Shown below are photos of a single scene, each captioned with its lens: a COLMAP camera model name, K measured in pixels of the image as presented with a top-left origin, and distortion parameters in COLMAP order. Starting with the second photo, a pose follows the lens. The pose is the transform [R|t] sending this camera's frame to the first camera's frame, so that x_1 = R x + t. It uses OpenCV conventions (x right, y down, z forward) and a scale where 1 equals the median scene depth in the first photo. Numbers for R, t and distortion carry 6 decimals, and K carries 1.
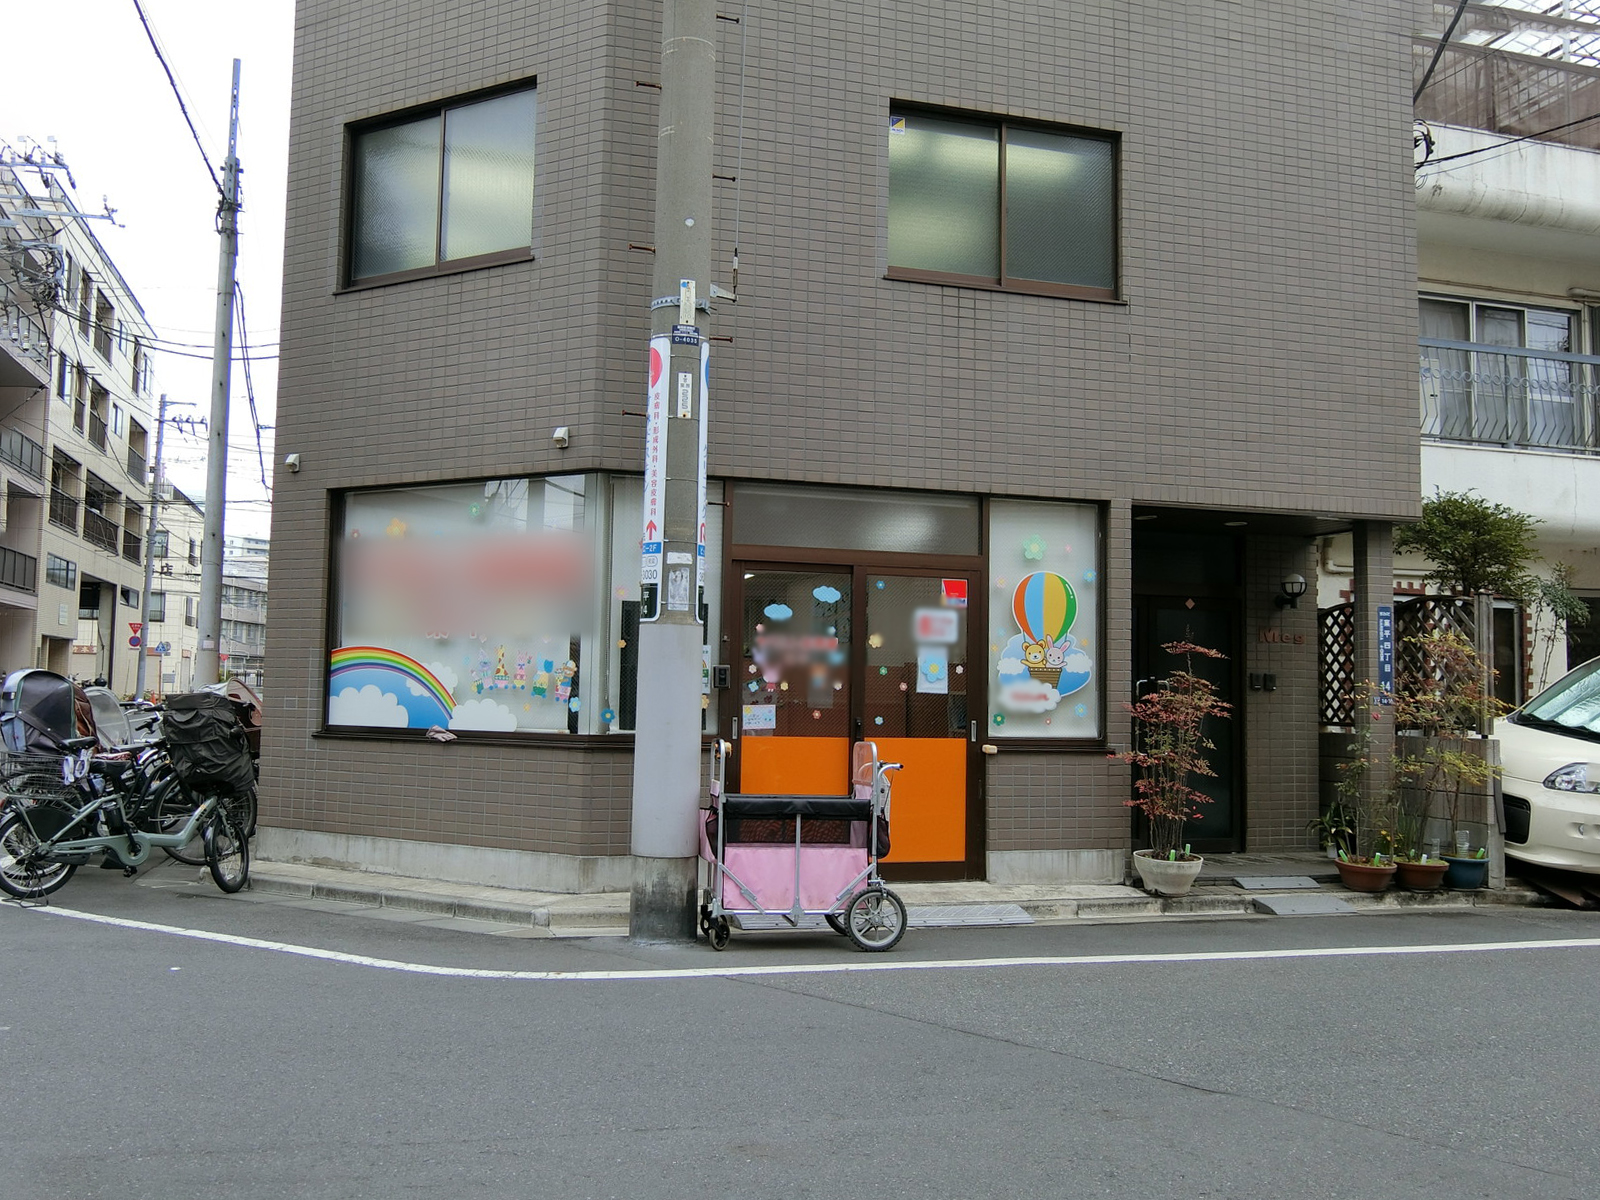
lens RADIAL K [[1405.3, 0, 800.0], [0, 1405.3, 608.2], [0, 0, 1]] dist [-0.044769, -0.006454]
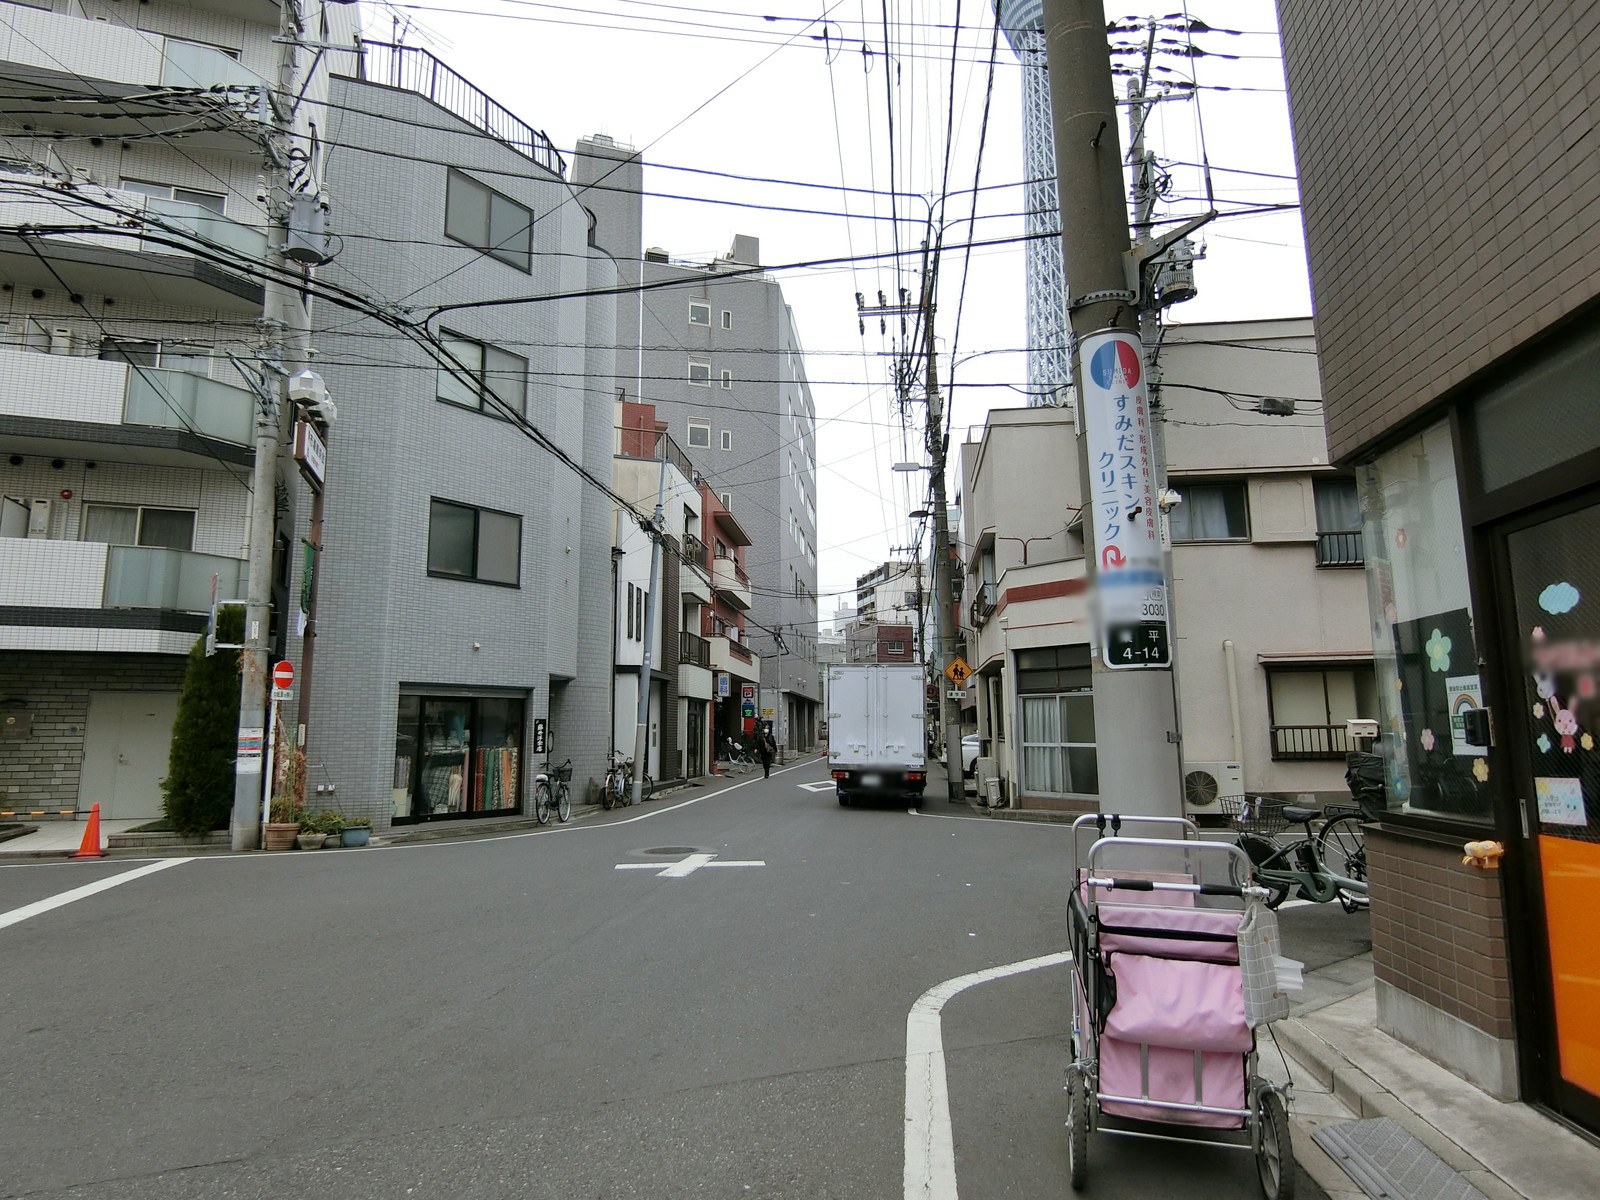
lens RADIAL K [[893.8, 0, 791.7], [0, 893.8, 606.0], [0, 0, 1]] dist [-0.014560, -0.003583]
pose [[-0.406949, -0.142917, -0.902201, 0.380588], [0.061204, 0.981199, -0.183038, 0.046101], [0.911398, -0.129706, -0.390551, 0.834026]]
